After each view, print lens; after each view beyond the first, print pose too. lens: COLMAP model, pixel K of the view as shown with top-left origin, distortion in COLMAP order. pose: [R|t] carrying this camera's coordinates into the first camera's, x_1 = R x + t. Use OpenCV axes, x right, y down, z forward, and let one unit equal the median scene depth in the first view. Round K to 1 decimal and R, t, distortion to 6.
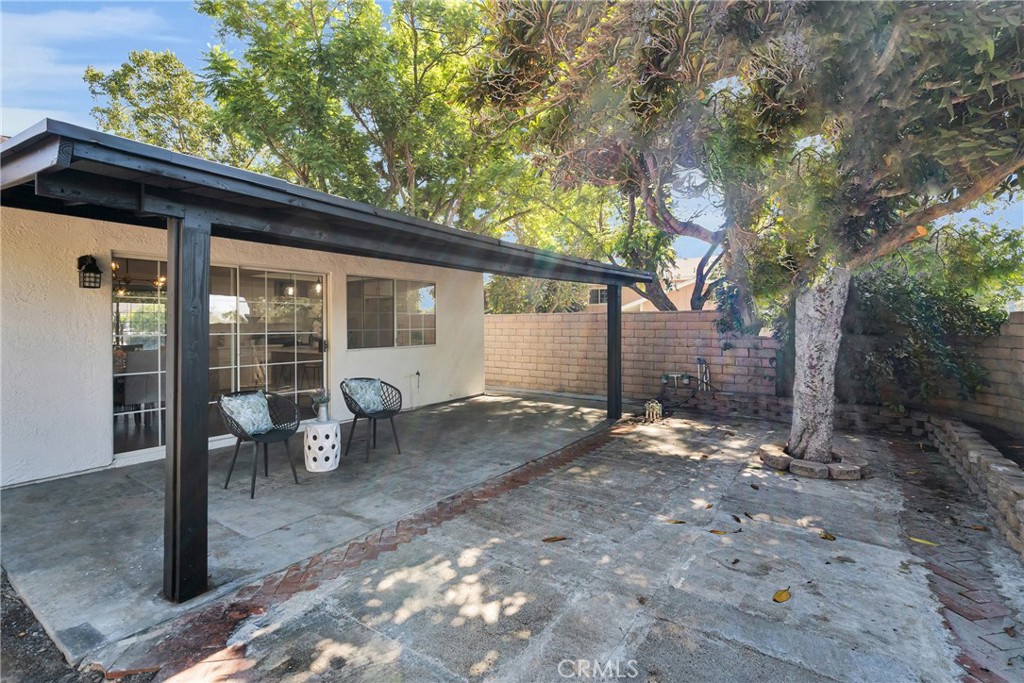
lens RADIAL K [[462.0, 0, 518.6], [0, 462.0, 333.9], [0, 0, 1]] dist [0.002258, 0.000069]
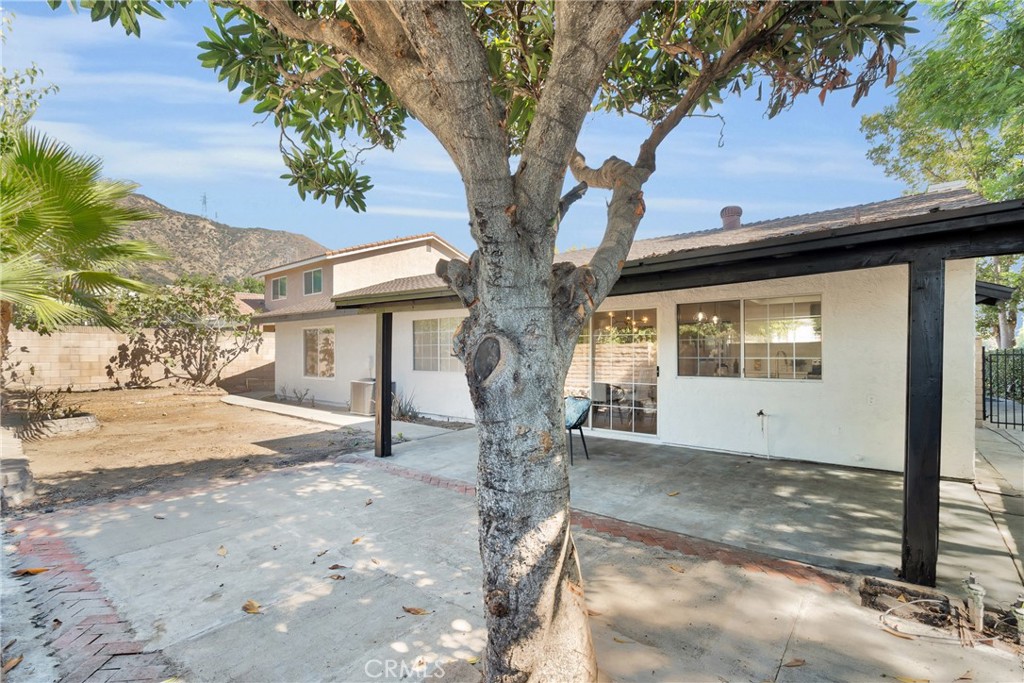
lens RADIAL K [[462.0, 0, 517.3], [0, 462.0, 342.3], [0, 0, 1]] dist [0.002258, 0.000069]
pose [[-0.049634, 0.004866, -0.998756, 1.731479], [-0.009525, 0.999940, 0.005345, -0.109961], [0.998722, 0.009778, -0.049585, 1.745463]]
